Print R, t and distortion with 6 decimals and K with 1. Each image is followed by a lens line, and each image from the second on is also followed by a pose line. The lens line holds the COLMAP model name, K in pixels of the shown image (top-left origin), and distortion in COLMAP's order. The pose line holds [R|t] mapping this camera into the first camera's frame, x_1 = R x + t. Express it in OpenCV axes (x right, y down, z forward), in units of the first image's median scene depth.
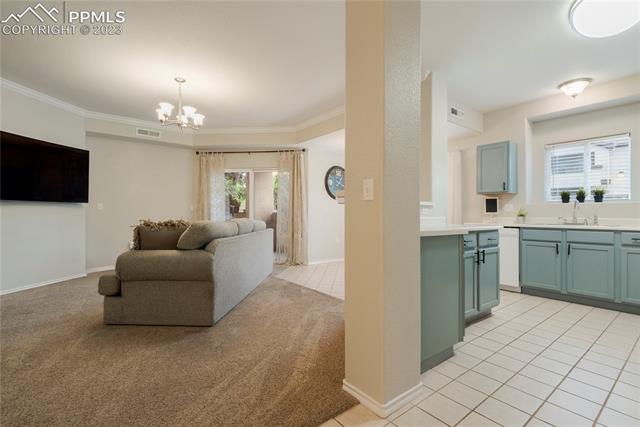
lens RADIAL K [[298.5, 0, 320.0], [0, 298.5, 213.5], [0, 0, 1]] dist [-0.003121, -0.000923]
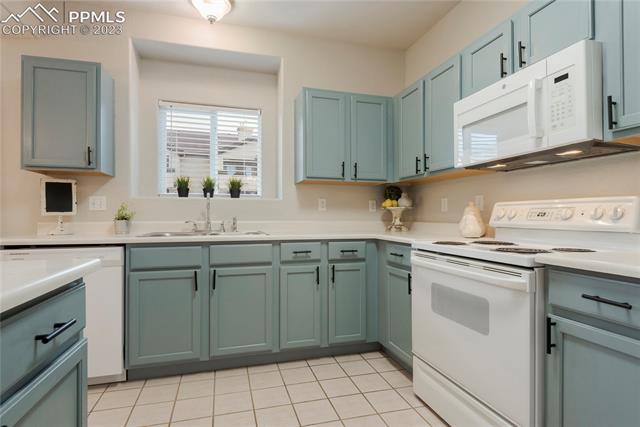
lens RADIAL K [[328.7, 0, 320.5], [0, 328.7, 210.7], [0, 0, 1]] dist [-0.001839, -0.000965]
pose [[0.367938, 0.010853, 0.929787, 0.298865], [0.001830, 0.999921, -0.012396, 0.001245], [-0.929849, 0.006263, 0.367889, 0.517626]]
